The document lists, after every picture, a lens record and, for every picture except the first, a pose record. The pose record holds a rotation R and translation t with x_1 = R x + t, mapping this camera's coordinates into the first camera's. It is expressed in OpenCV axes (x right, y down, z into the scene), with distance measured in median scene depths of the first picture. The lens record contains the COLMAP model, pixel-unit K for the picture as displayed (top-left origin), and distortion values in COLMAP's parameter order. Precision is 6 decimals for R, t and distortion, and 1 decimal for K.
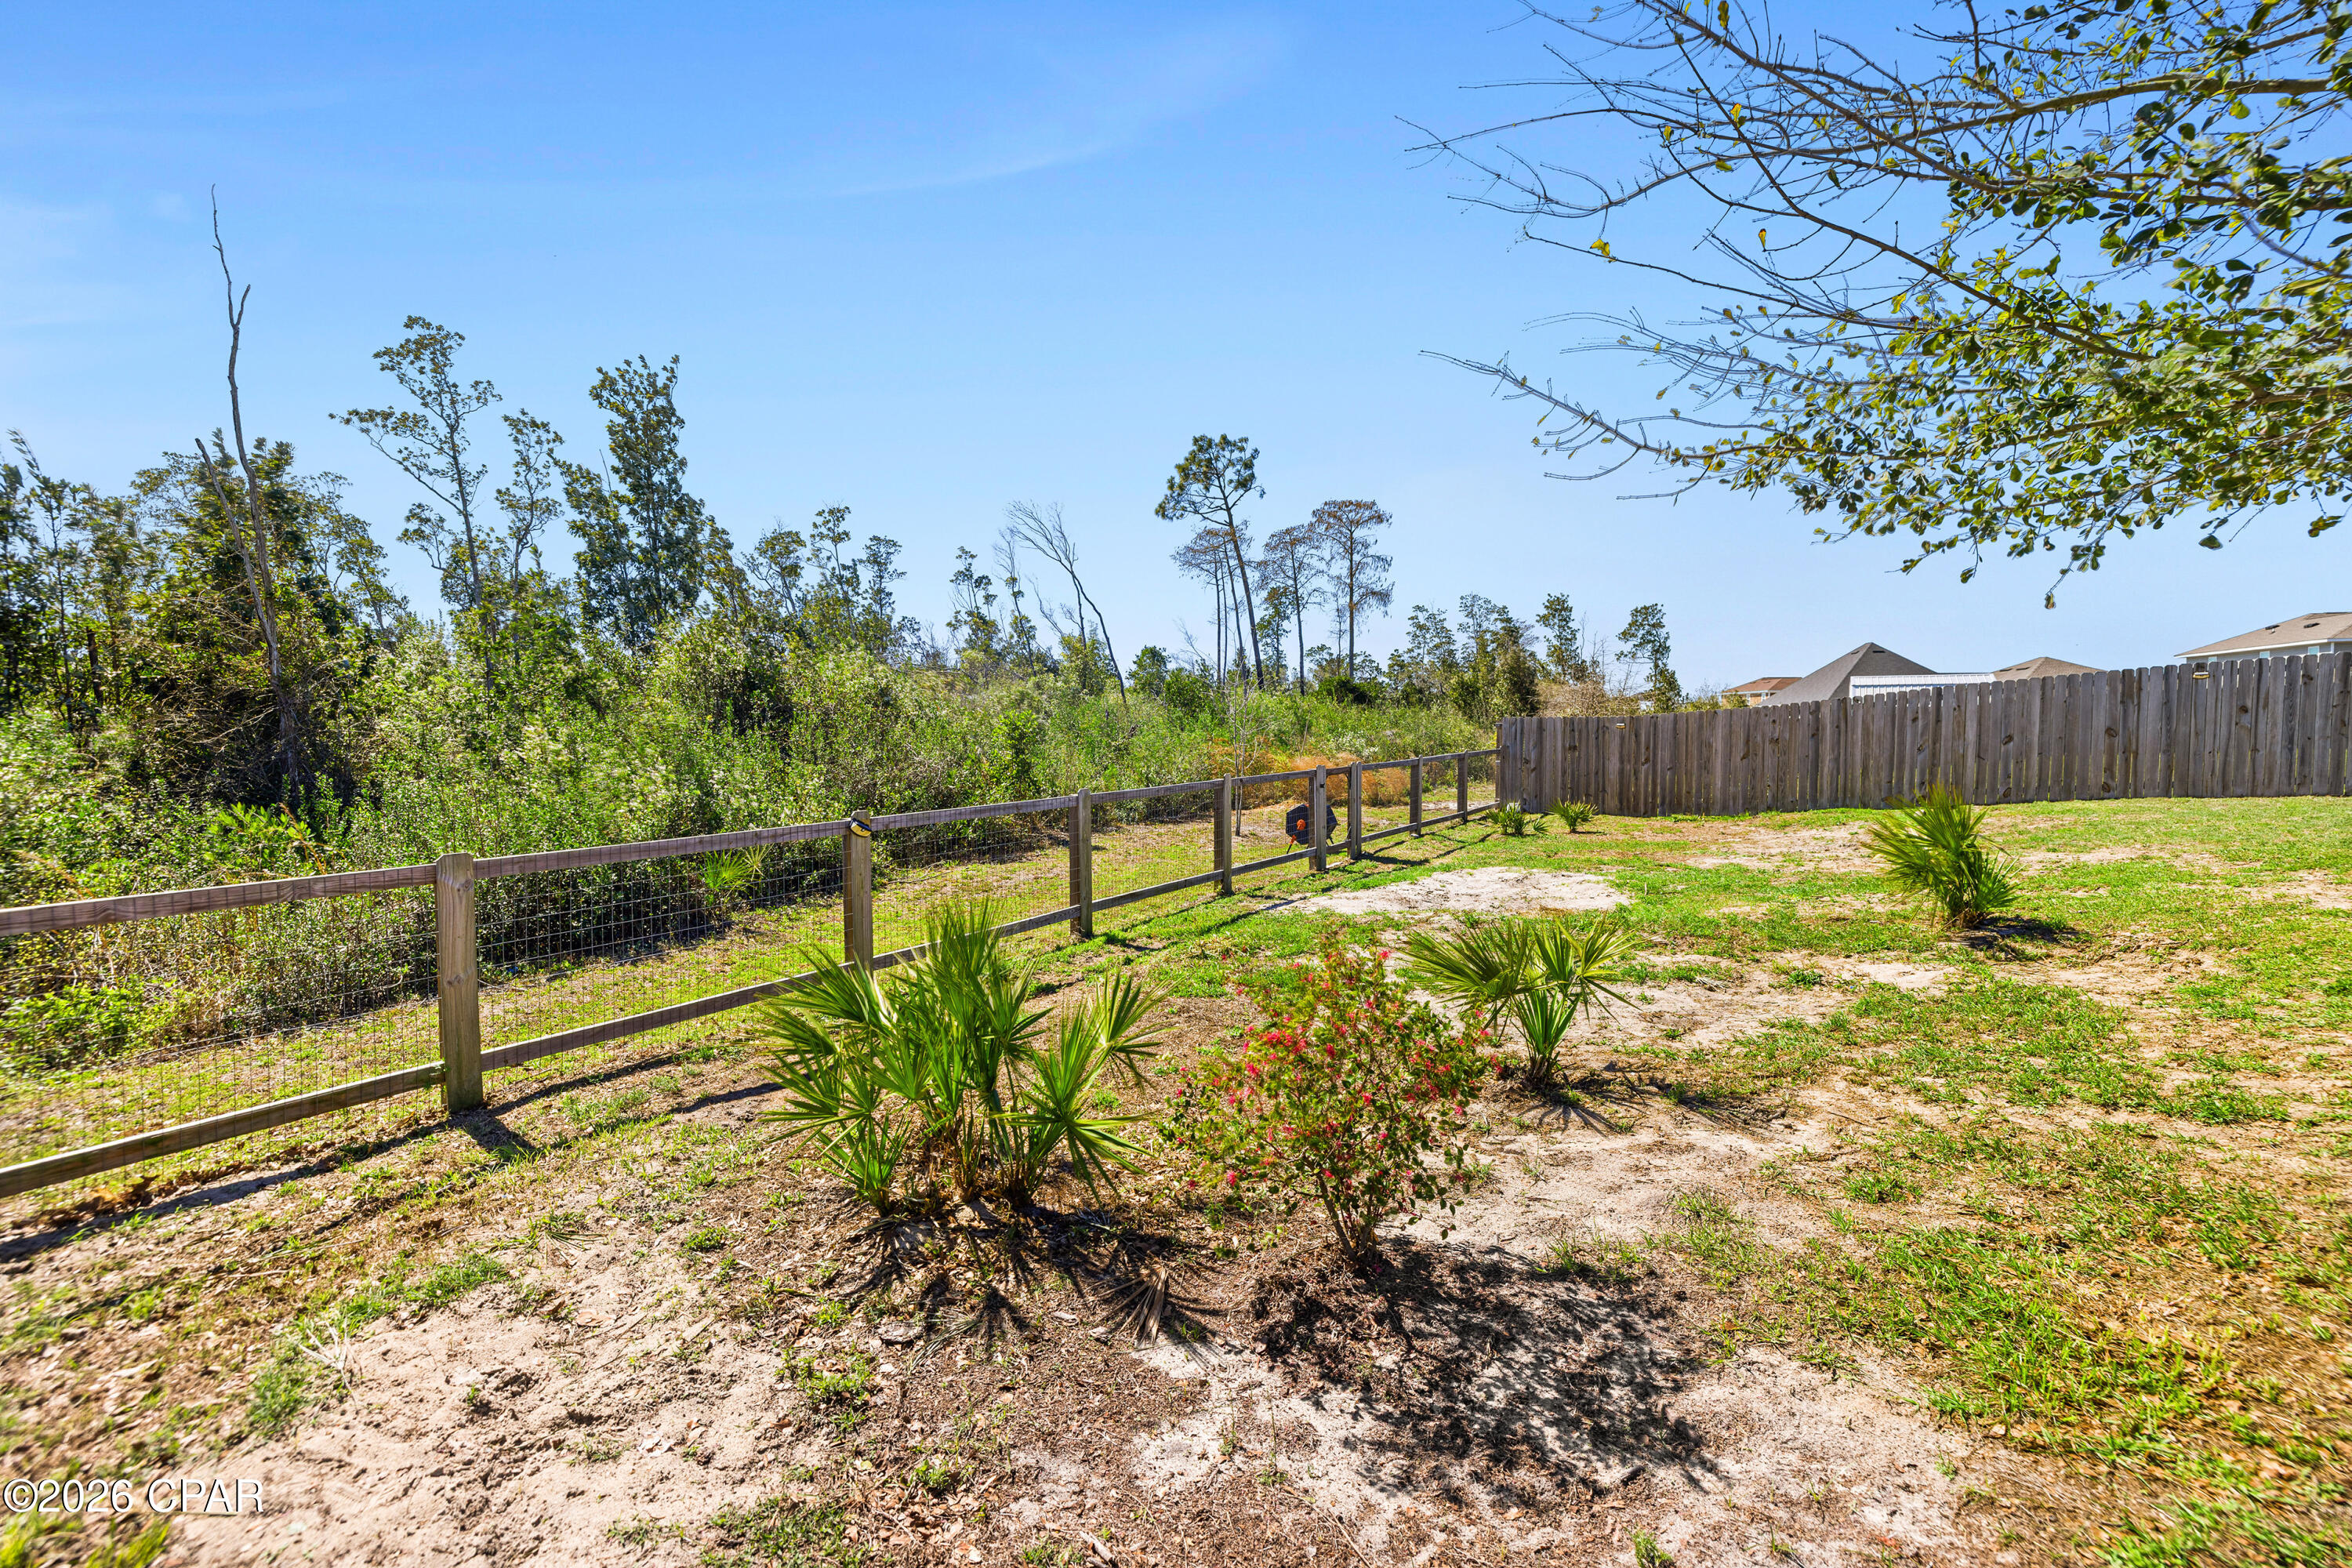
lens RADIAL K [[1010.9, 0, 1171.6], [0, 1010.9, 746.2], [0, 0, 1]] dist [-0.000723, -0.000054]
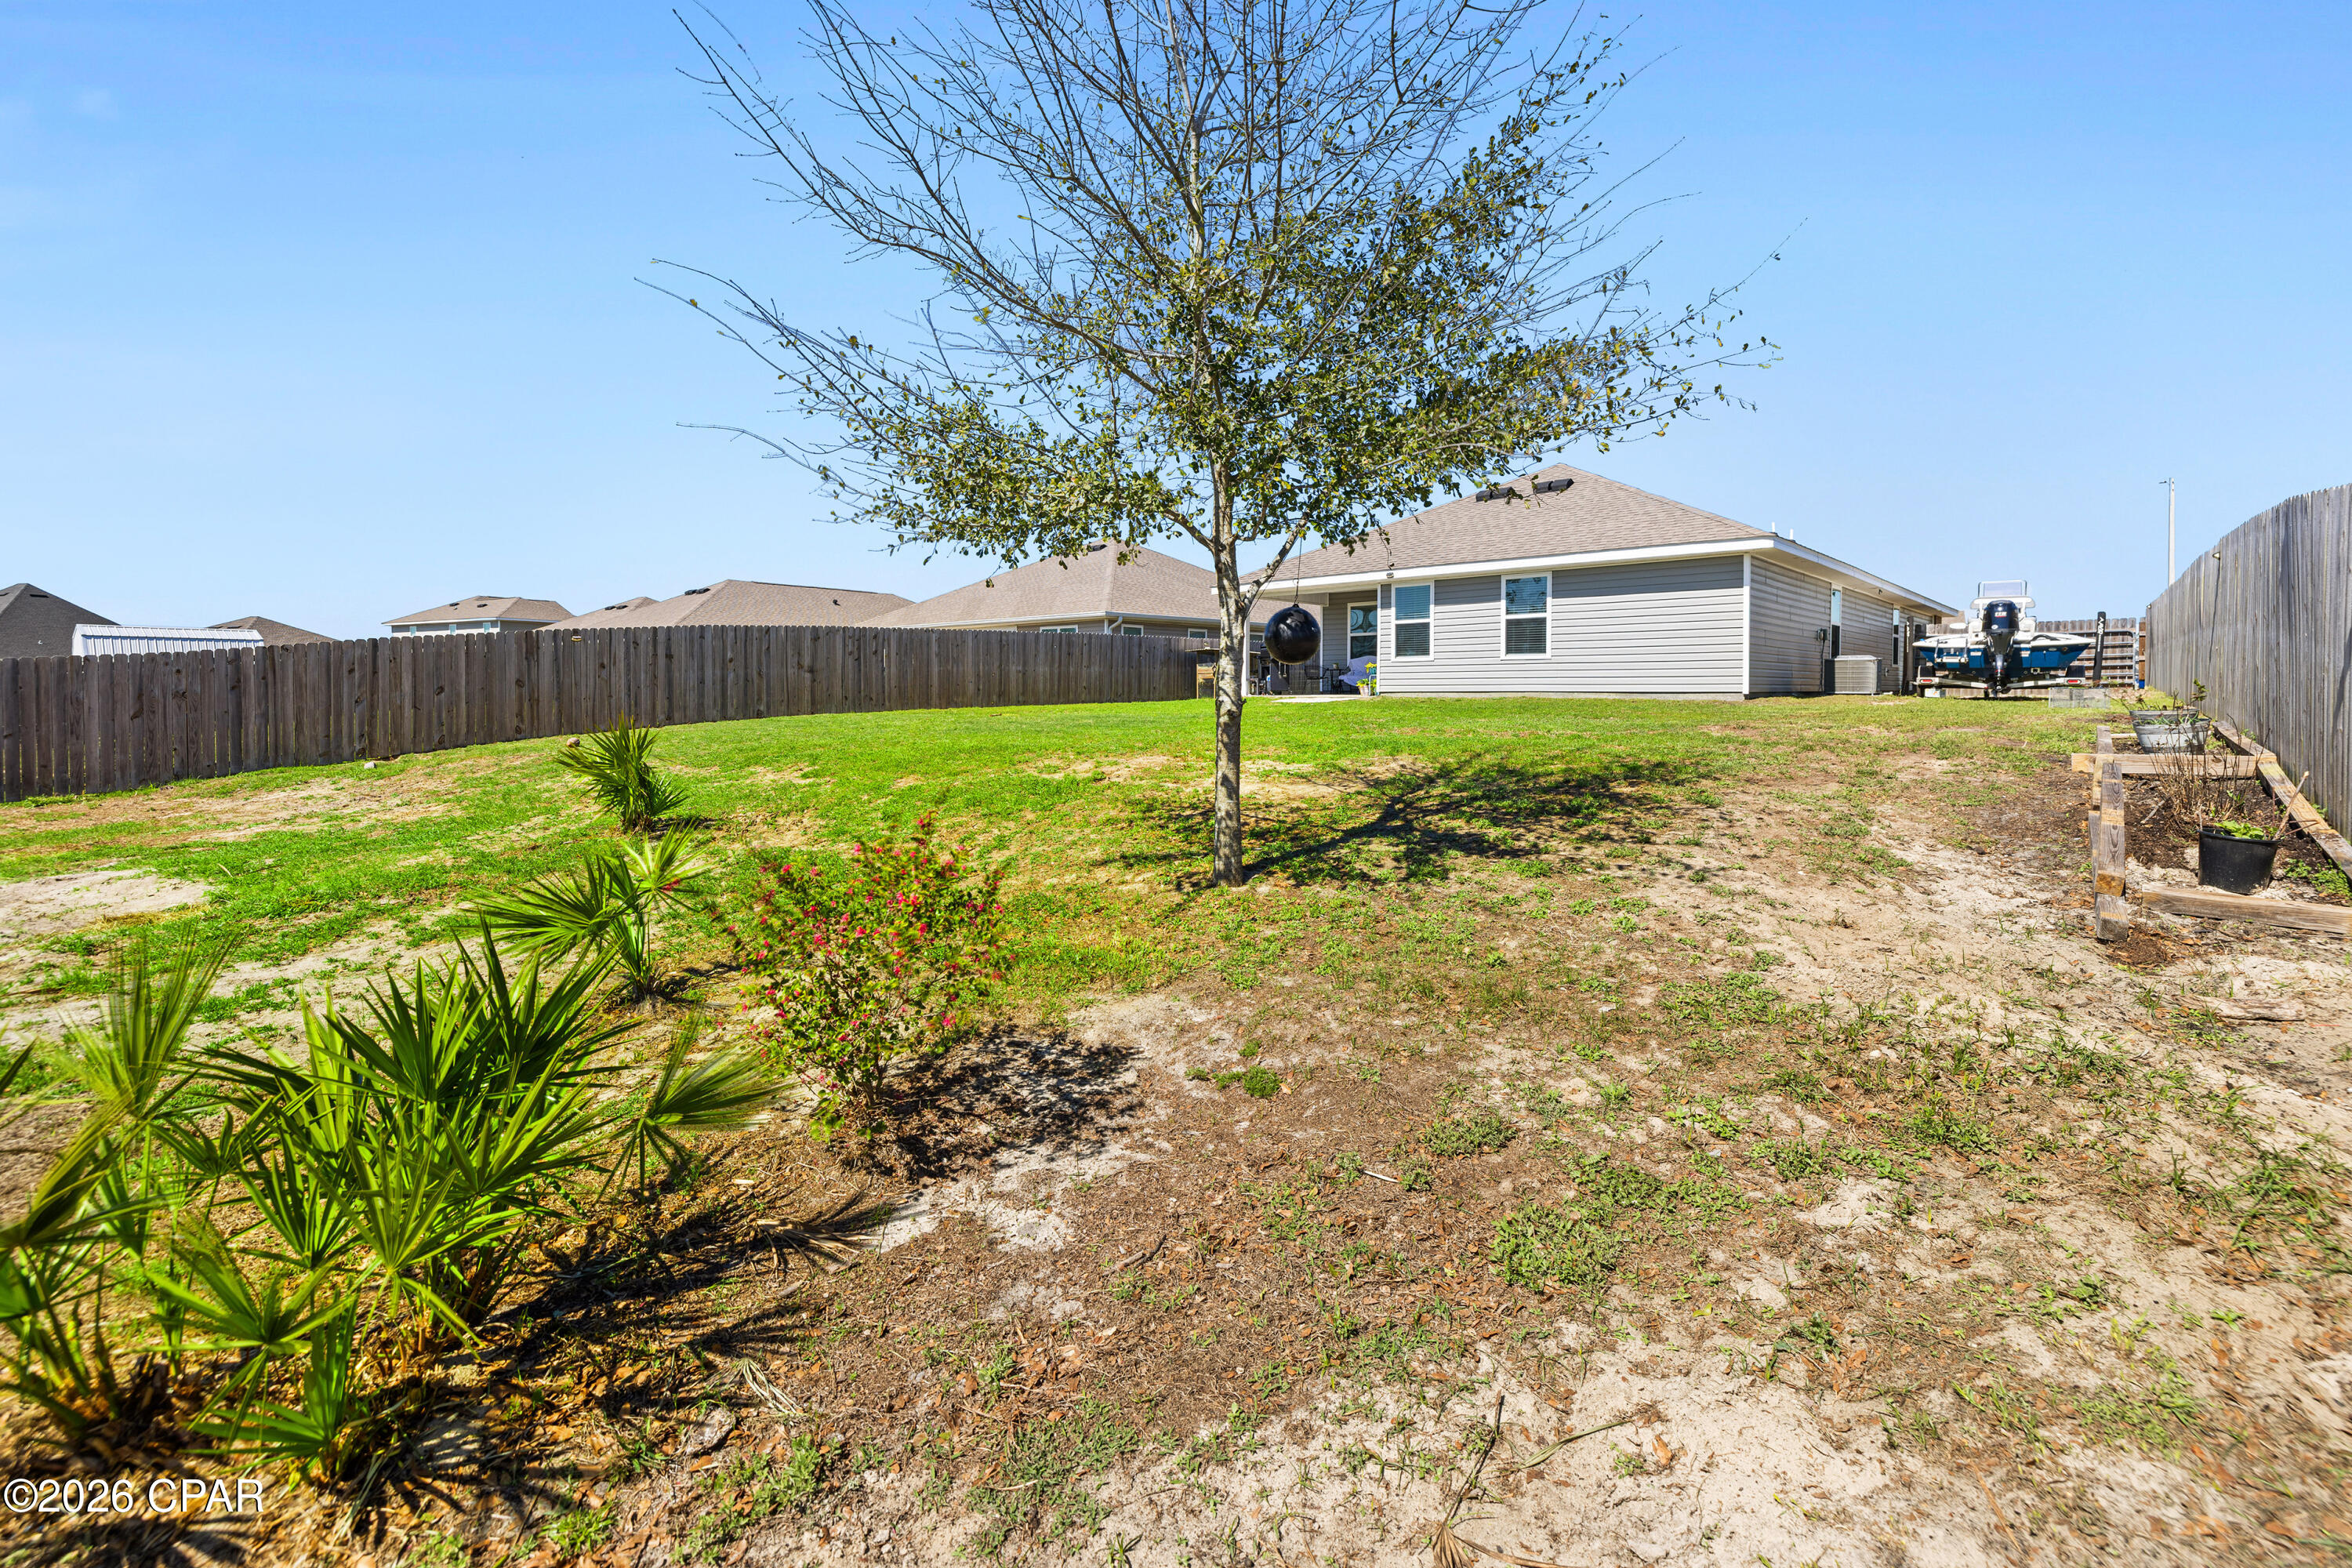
lens RADIAL K [[1010.9, 0, 1171.6], [0, 1010.9, 746.2], [0, 0, 1]] dist [-0.000723, -0.000054]
pose [[0.078101, -0.059055, 0.995195, -1.050168], [0.023945, 0.998067, 0.057346, 0.053423], [-0.996658, 0.019351, 0.079364, 0.665102]]
